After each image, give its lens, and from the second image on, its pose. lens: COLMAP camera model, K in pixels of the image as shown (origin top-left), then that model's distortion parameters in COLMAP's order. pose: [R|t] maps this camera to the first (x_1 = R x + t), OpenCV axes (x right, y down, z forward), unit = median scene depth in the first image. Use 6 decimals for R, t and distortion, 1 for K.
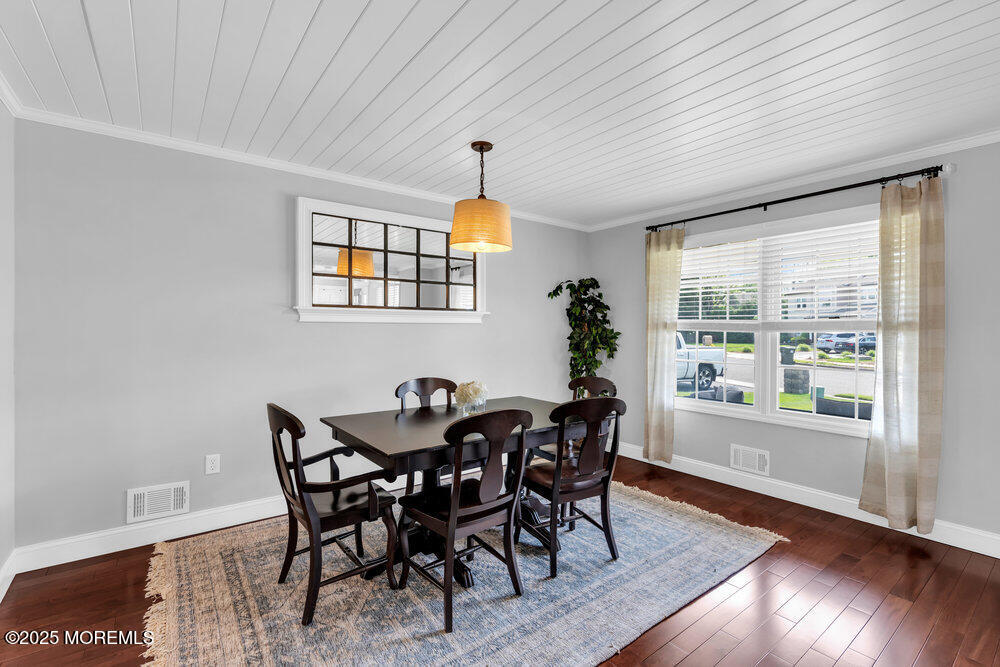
lens RADIAL K [[453.1, 0, 503.5], [0, 453.1, 333.2], [0, 0, 1]] dist [-0.002436, 0.000306]
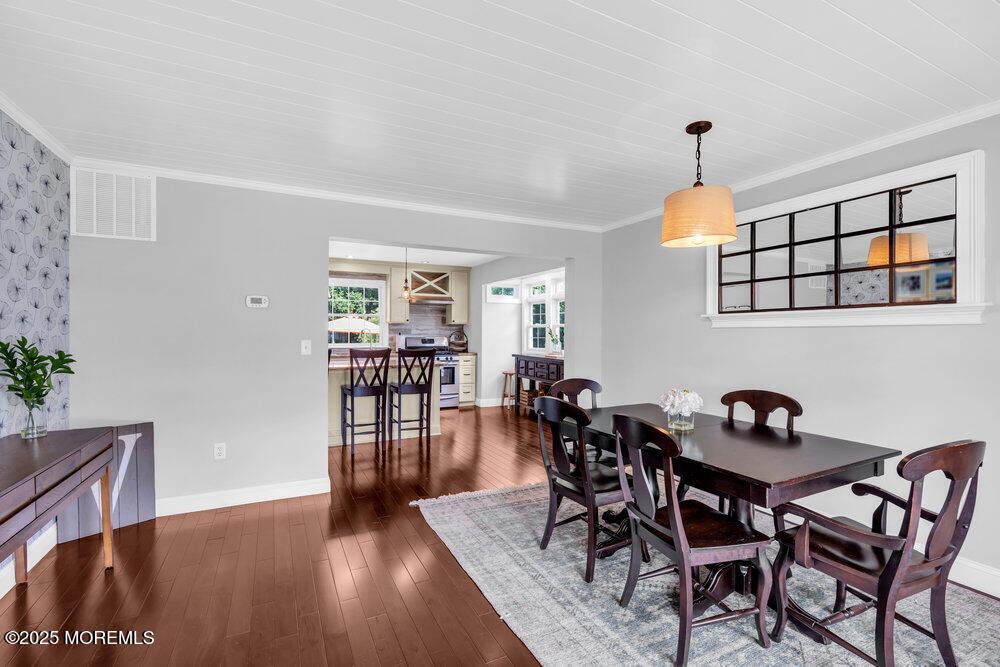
lens RADIAL K [[453.1, 0, 489.6], [0, 453.1, 331.2], [0, 0, 1]] dist [-0.002436, 0.000306]
pose [[-0.201746, -0.008840, -0.979398, 0.726997], [-0.014596, 0.999875, -0.006018, -0.001587], [0.979329, 0.013081, -0.201850, 0.629315]]
